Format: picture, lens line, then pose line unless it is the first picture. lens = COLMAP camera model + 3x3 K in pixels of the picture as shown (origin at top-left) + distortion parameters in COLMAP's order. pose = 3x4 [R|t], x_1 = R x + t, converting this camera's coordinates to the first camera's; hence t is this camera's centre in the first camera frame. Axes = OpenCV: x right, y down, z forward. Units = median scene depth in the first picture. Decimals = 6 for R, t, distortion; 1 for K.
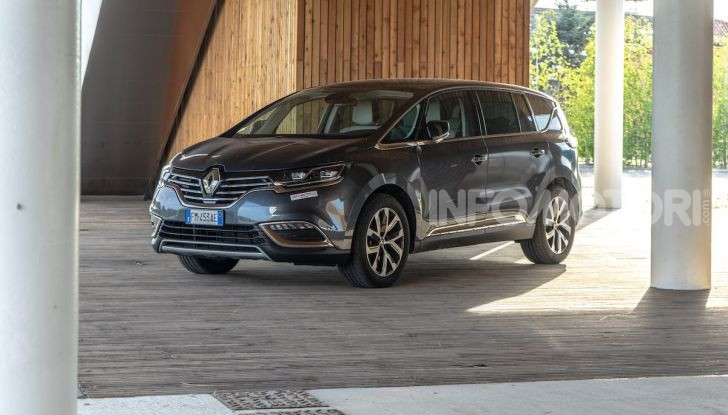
lens RADIAL K [[1407.2, 0, 340.6], [0, 1407.2, 163.7], [0, 0, 1]] dist [-0.005494, 0.000000]
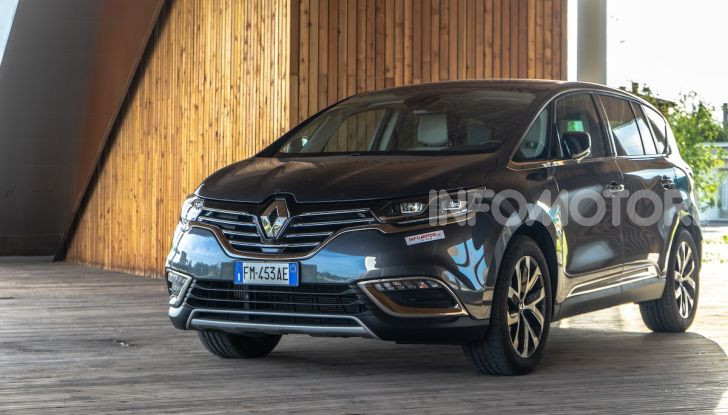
lens RADIAL K [[1407.2, 0, 385.3], [0, 1407.2, 217.7], [0, 0, 1]] dist [-0.005494, 0.000000]
pose [[0.991371, -0.009245, 0.130761, -0.113201], [0.010132, 0.999930, -0.006123, 0.015111], [-0.130695, 0.007395, 0.991395, 0.312626]]
